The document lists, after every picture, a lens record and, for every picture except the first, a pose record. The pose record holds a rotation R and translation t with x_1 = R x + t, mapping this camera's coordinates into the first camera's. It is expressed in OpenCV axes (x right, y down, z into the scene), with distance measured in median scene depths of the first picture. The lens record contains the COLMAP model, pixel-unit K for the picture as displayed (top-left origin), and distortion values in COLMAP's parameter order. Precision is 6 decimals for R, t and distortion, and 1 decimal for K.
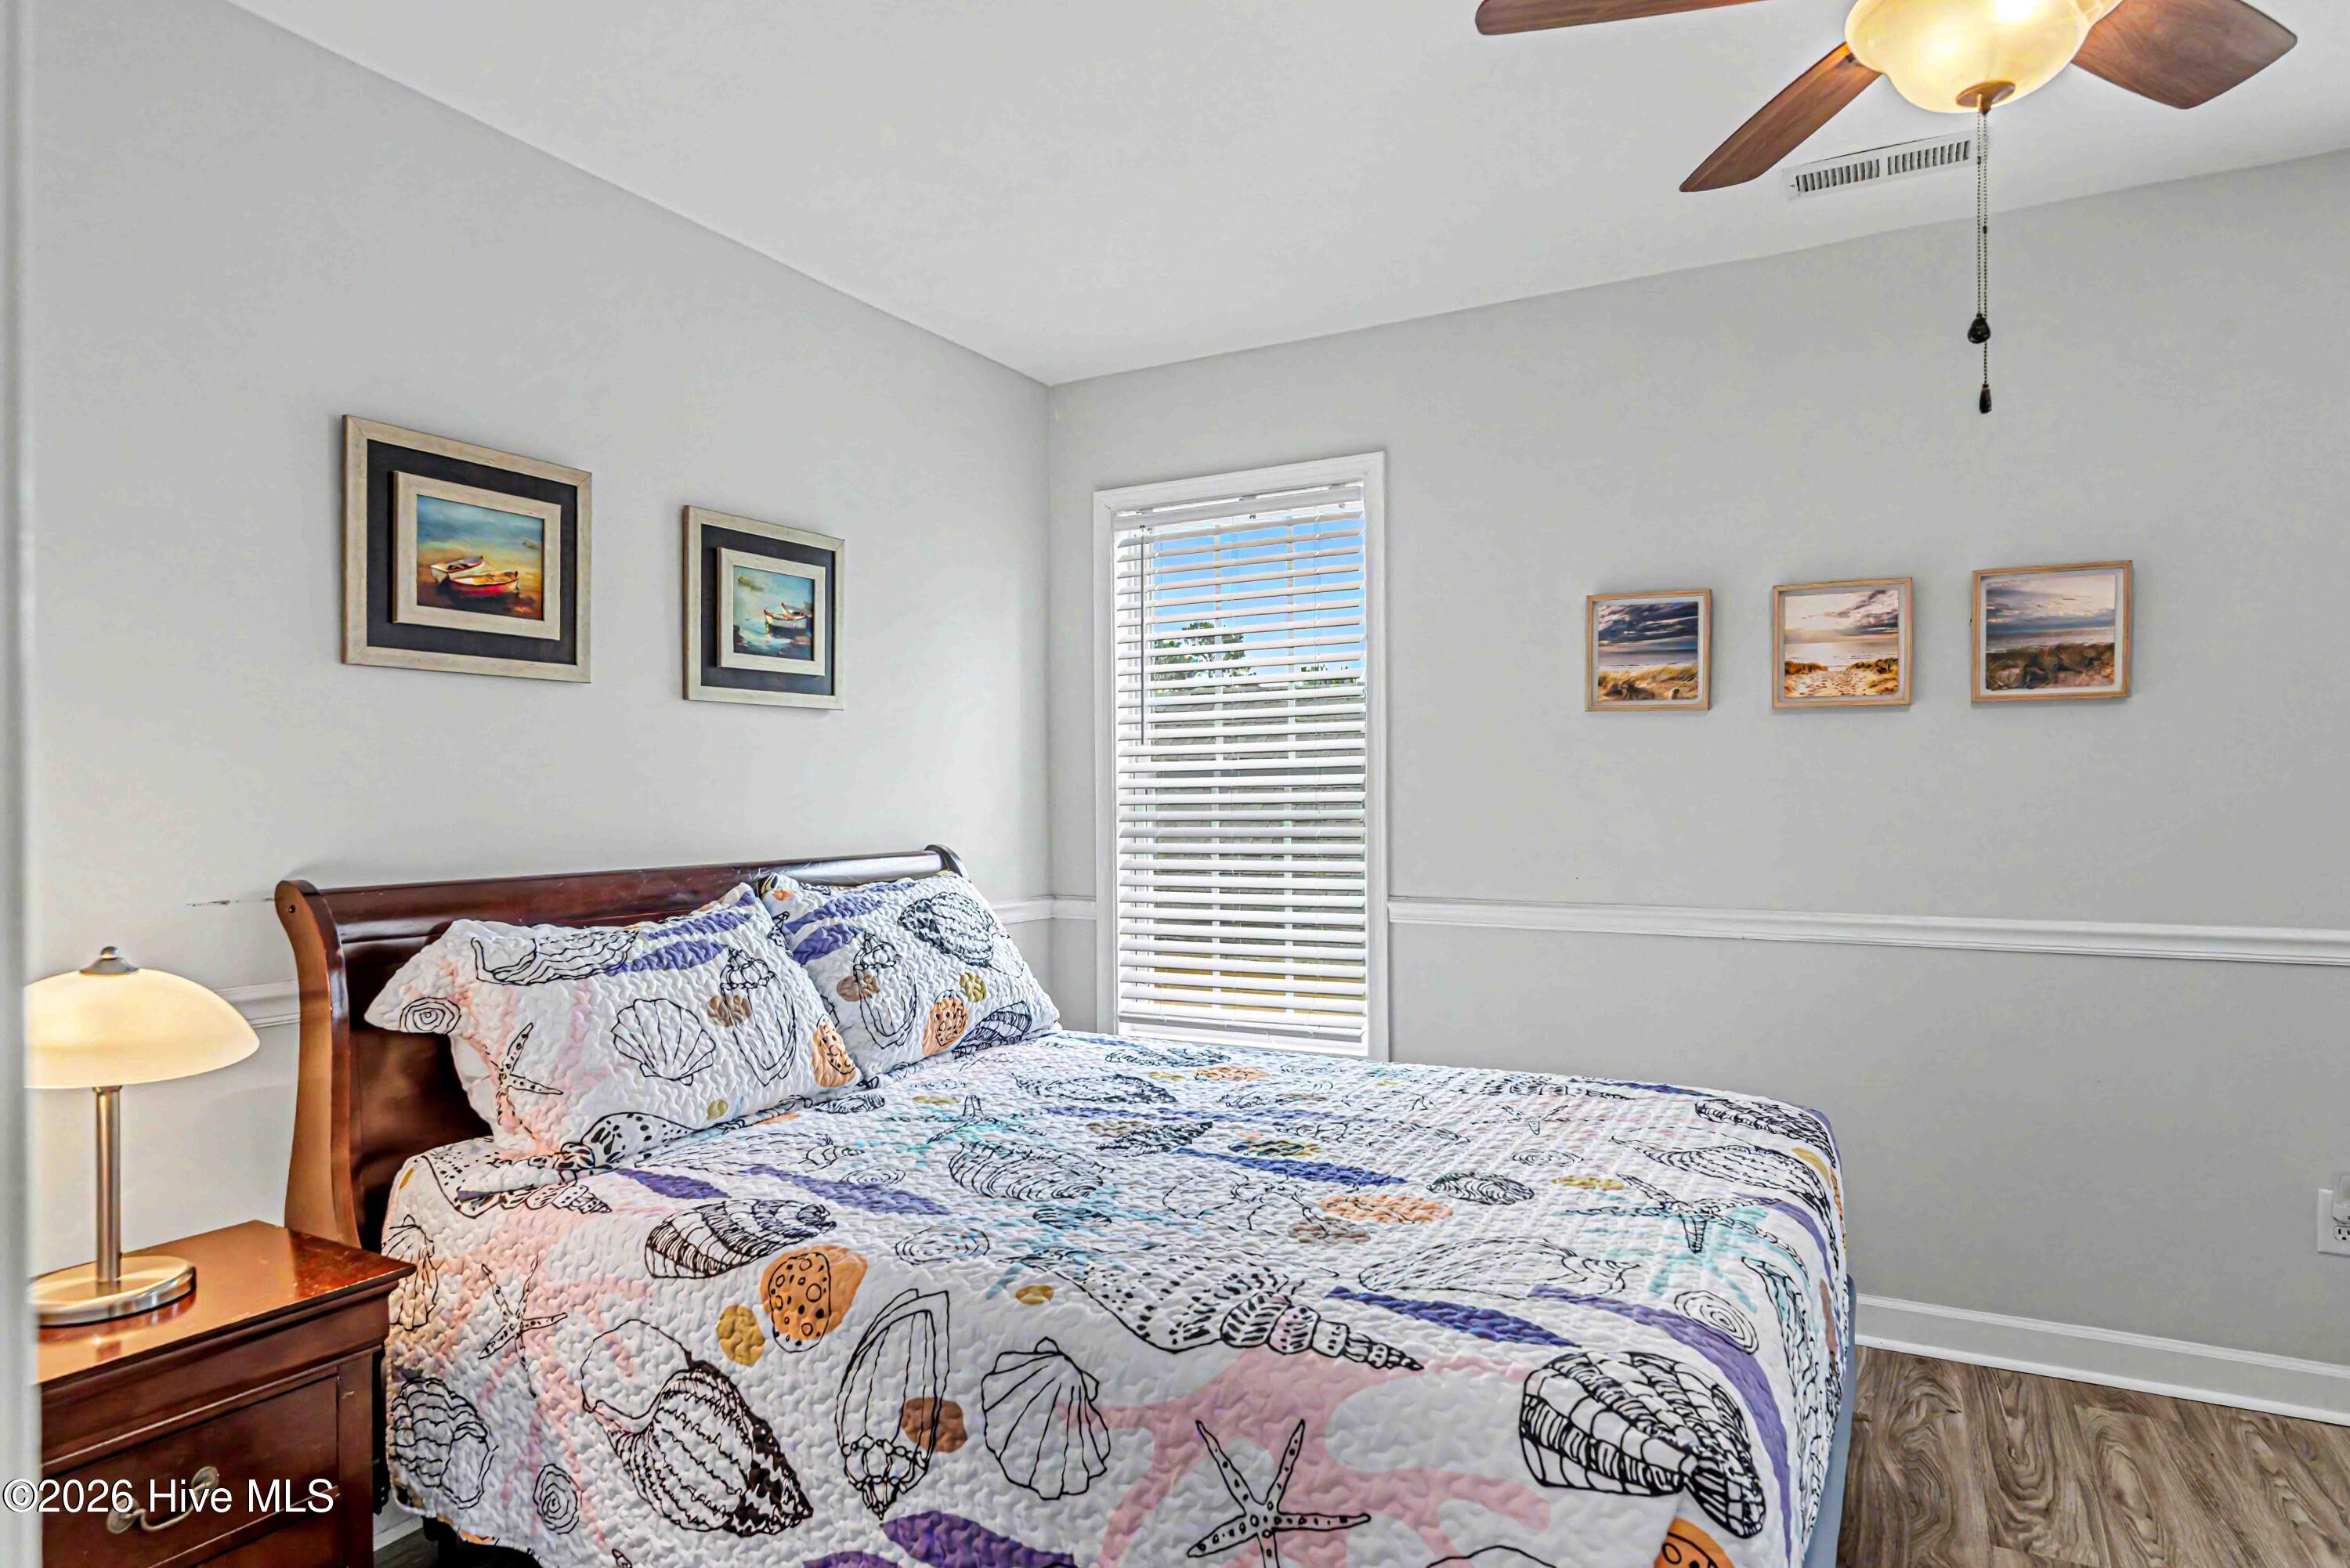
lens RADIAL K [[1375.7, 0, 1180.3], [0, 1375.7, 801.1], [0, 0, 1]] dist [-0.006451, -0.000709]
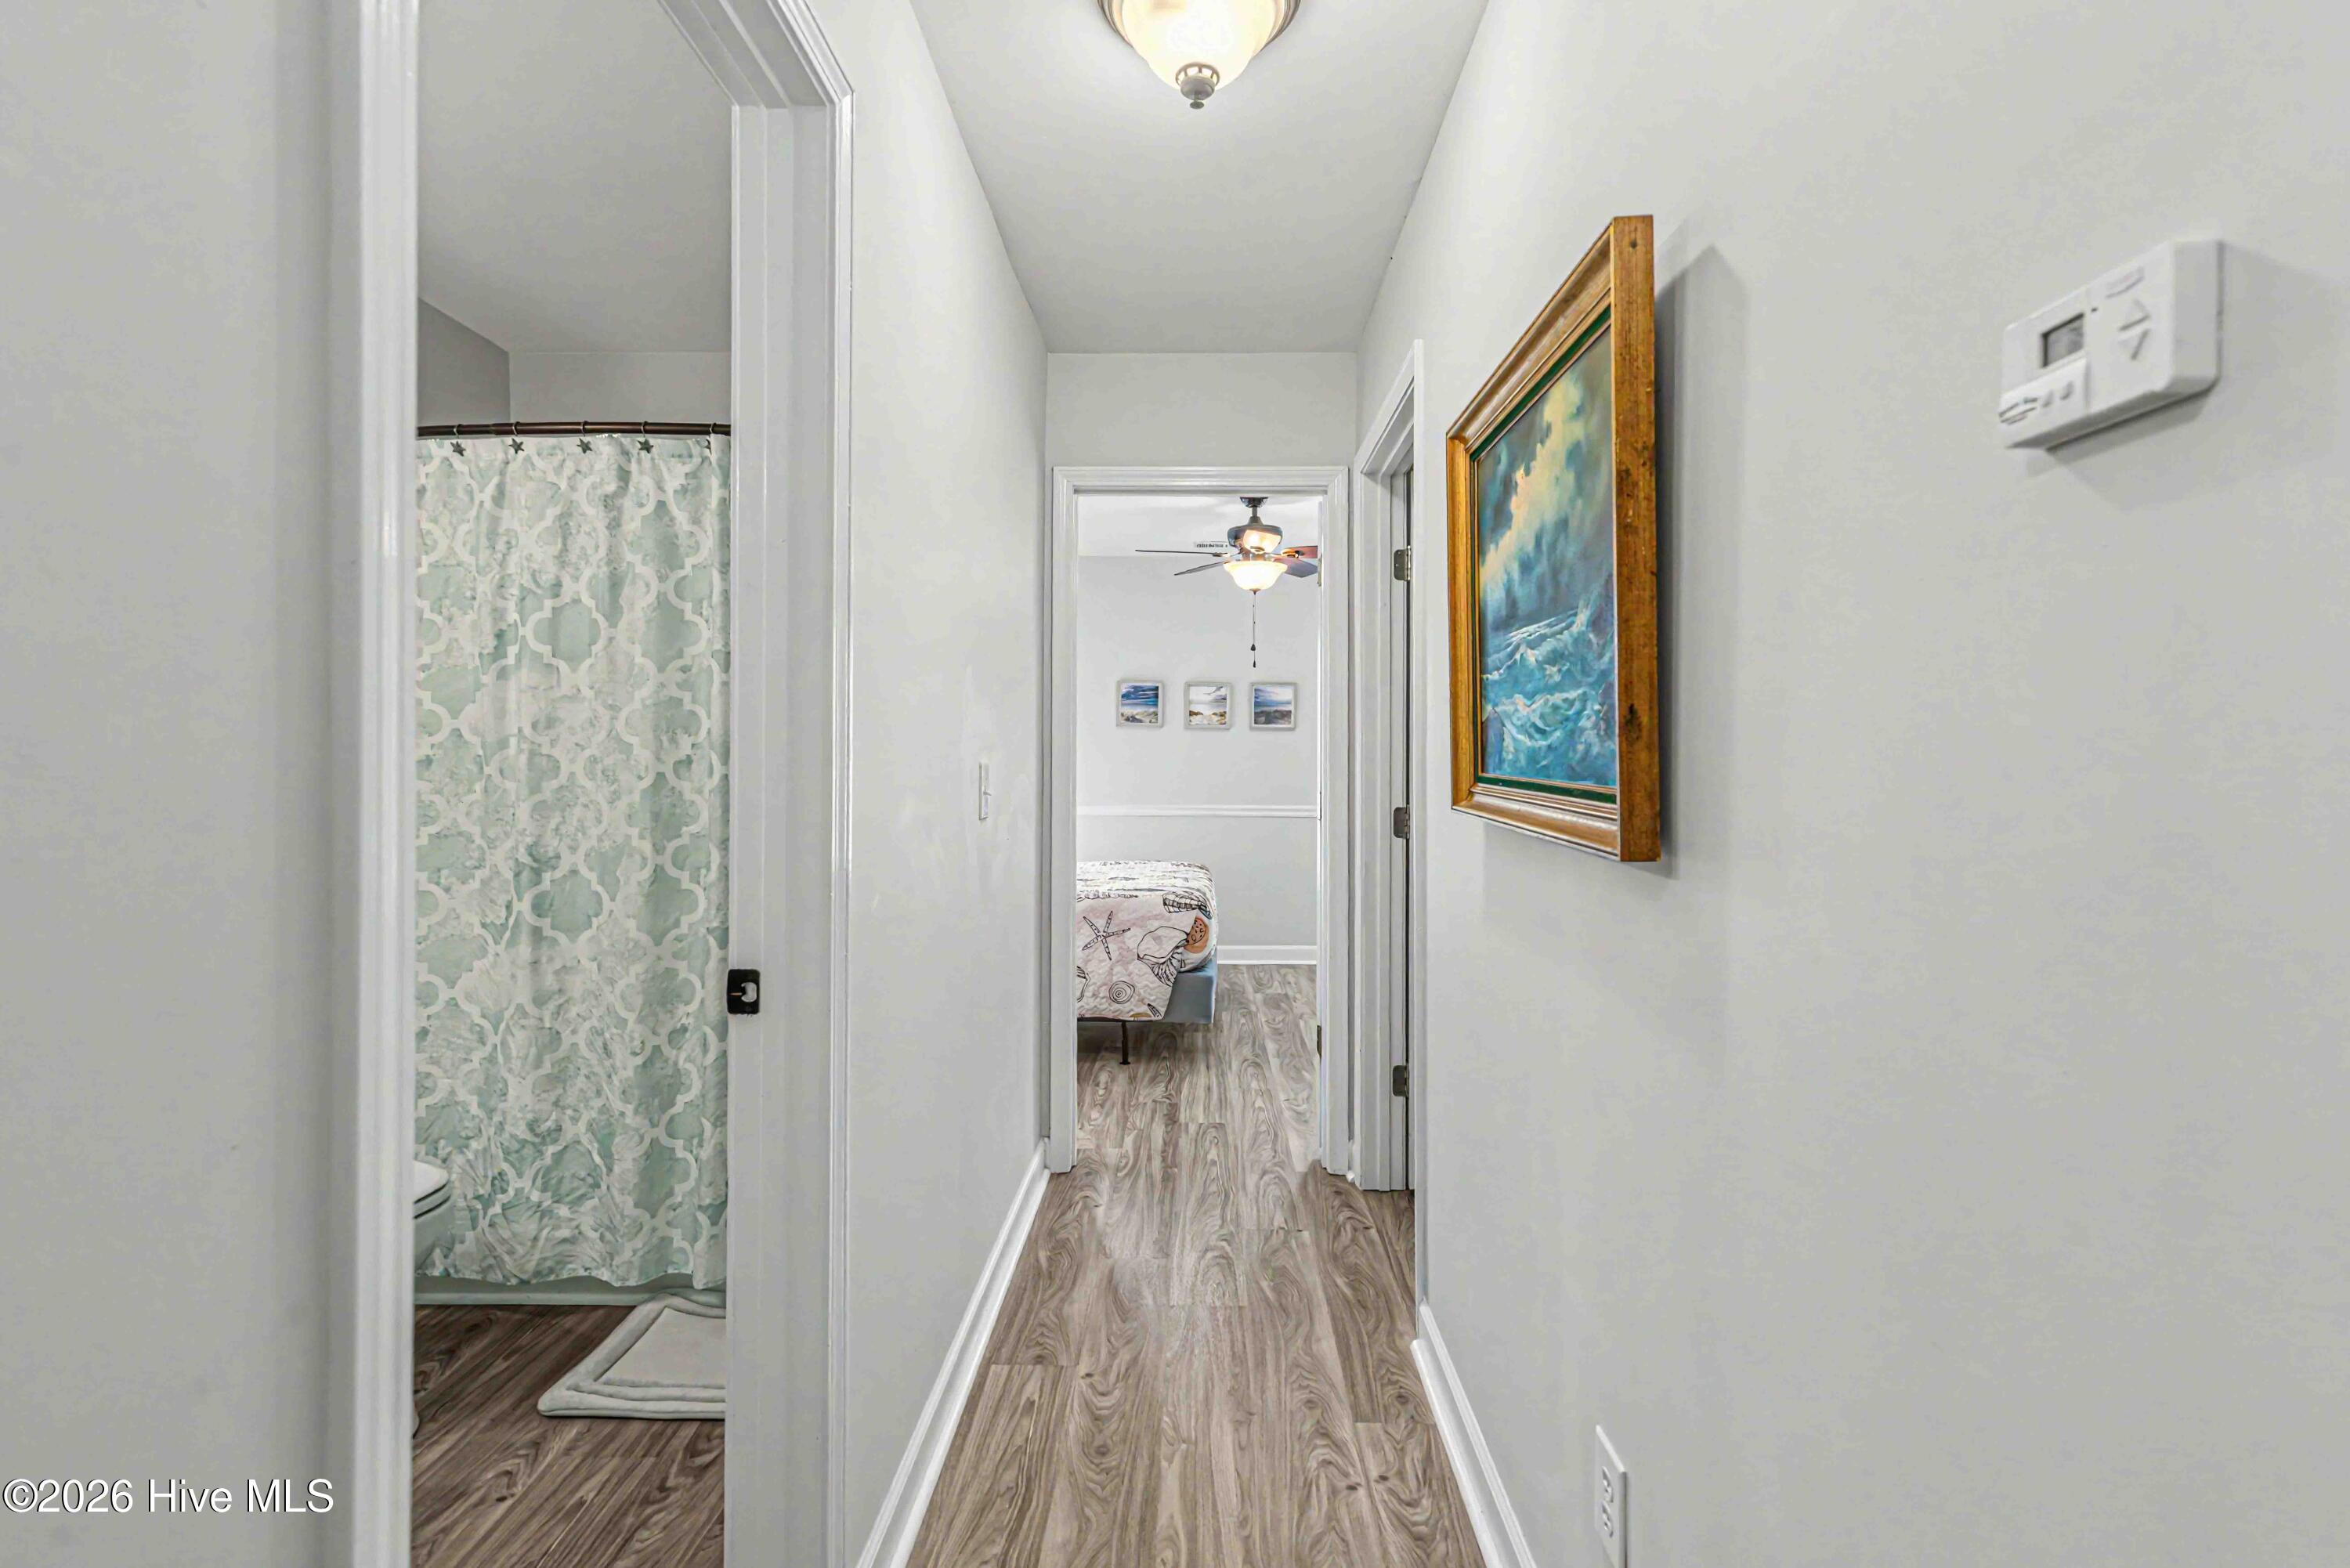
lens RADIAL K [[1375.7, 0, 1173.7], [0, 1375.7, 770.7], [0, 0, 1]] dist [-0.006451, -0.000709]
pose [[0.889880, 0.001725, 0.456191, -0.841886], [-0.006097, 0.999949, 0.008111, -0.006163], [-0.456154, -0.009999, 0.889845, -1.429077]]
